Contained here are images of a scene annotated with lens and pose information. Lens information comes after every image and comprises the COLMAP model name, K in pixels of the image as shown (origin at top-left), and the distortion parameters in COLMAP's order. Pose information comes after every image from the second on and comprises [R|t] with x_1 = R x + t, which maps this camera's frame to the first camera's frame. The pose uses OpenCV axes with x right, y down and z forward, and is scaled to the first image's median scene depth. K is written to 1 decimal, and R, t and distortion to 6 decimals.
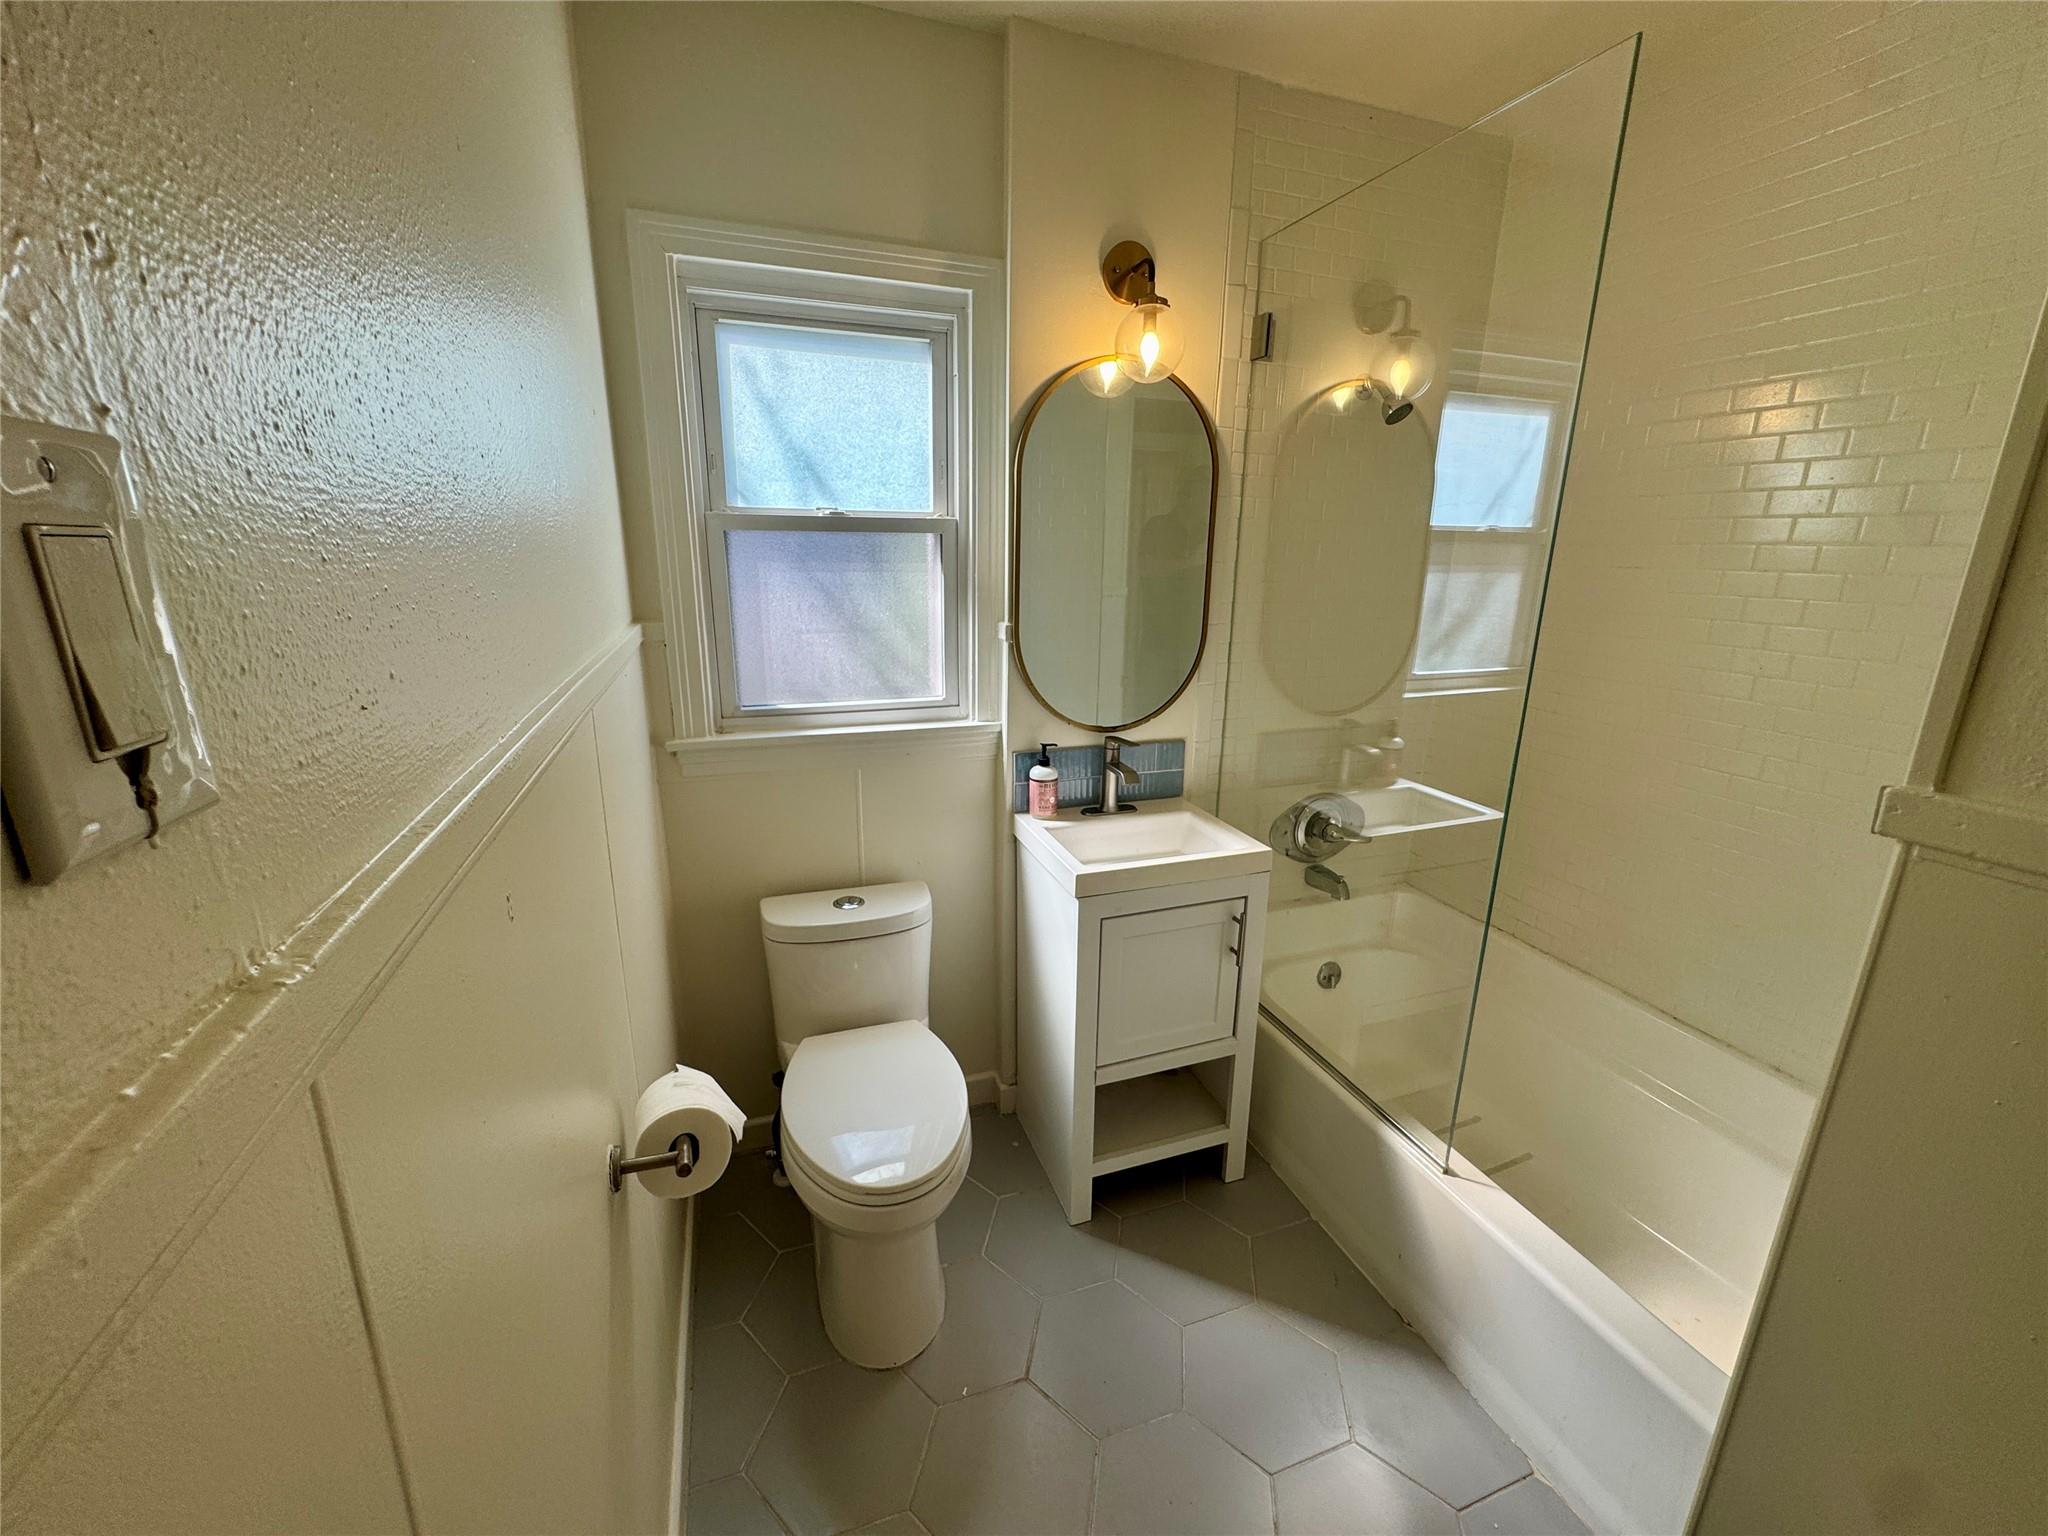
lens RADIAL K [[817.7, 0, 1025.2], [0, 817.7, 763.4], [0, 0, 1]] dist [-0.002444, -0.000137]
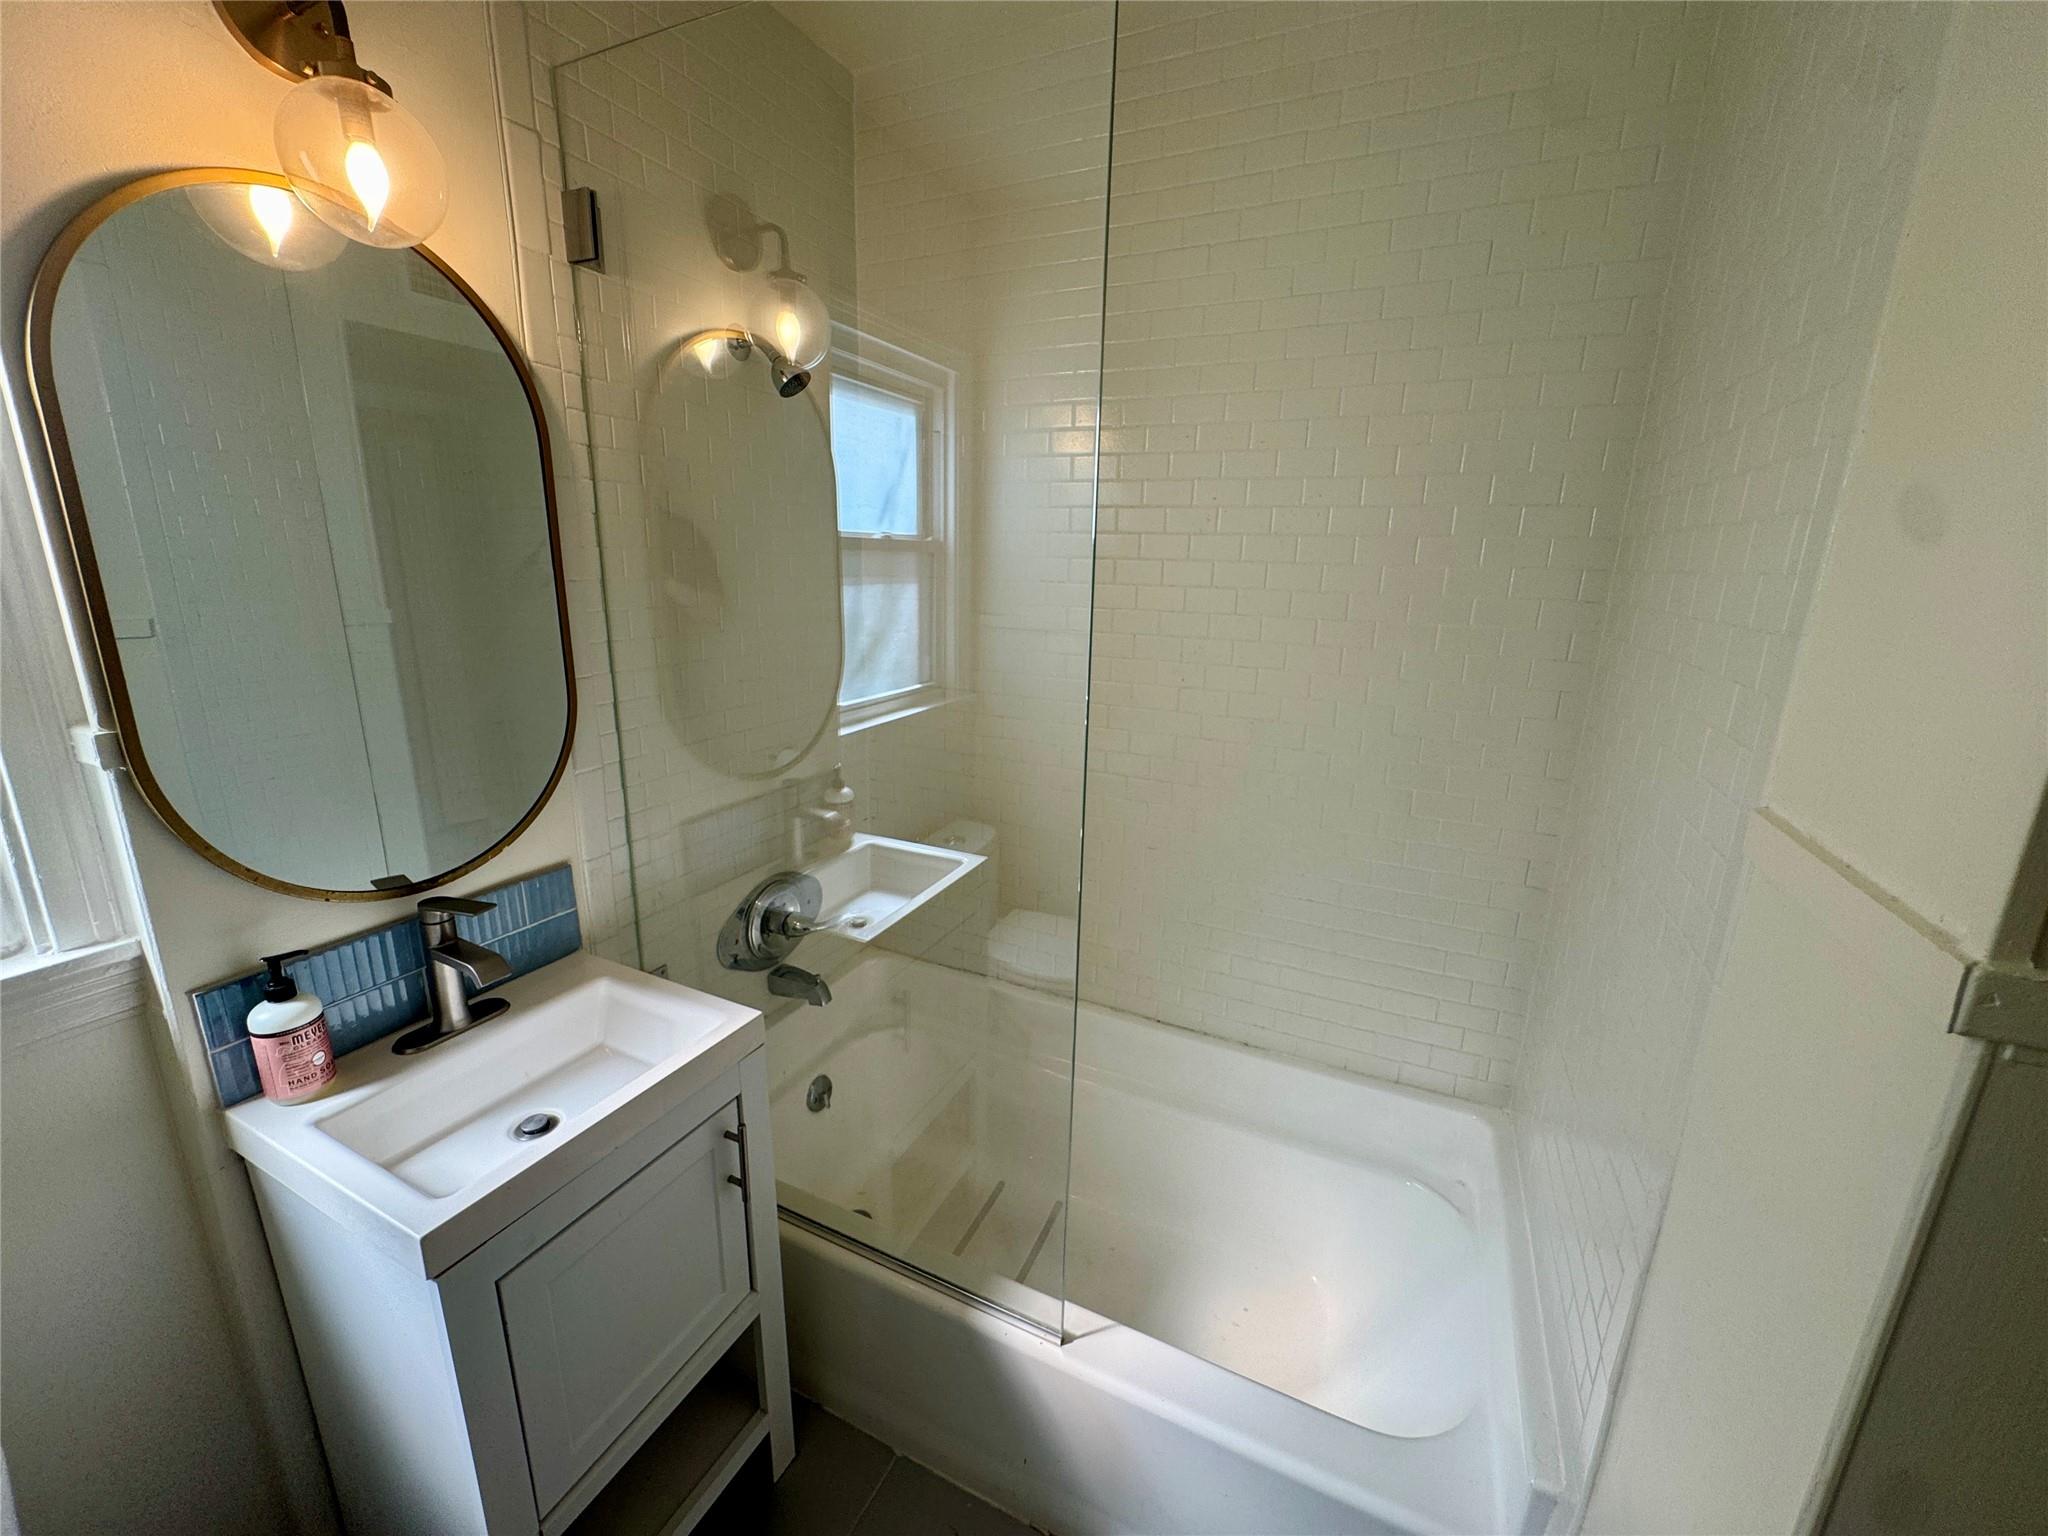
lens RADIAL K [[817.7, 0, 1025.2], [0, 817.7, 763.4], [0, 0, 1]] dist [-0.002444, -0.000137]
pose [[0.707788, -0.169251, 0.685850, 0.026295], [0.168164, 0.983333, 0.069119, -0.093204], [-0.686117, 0.066414, 0.724454, 0.312897]]
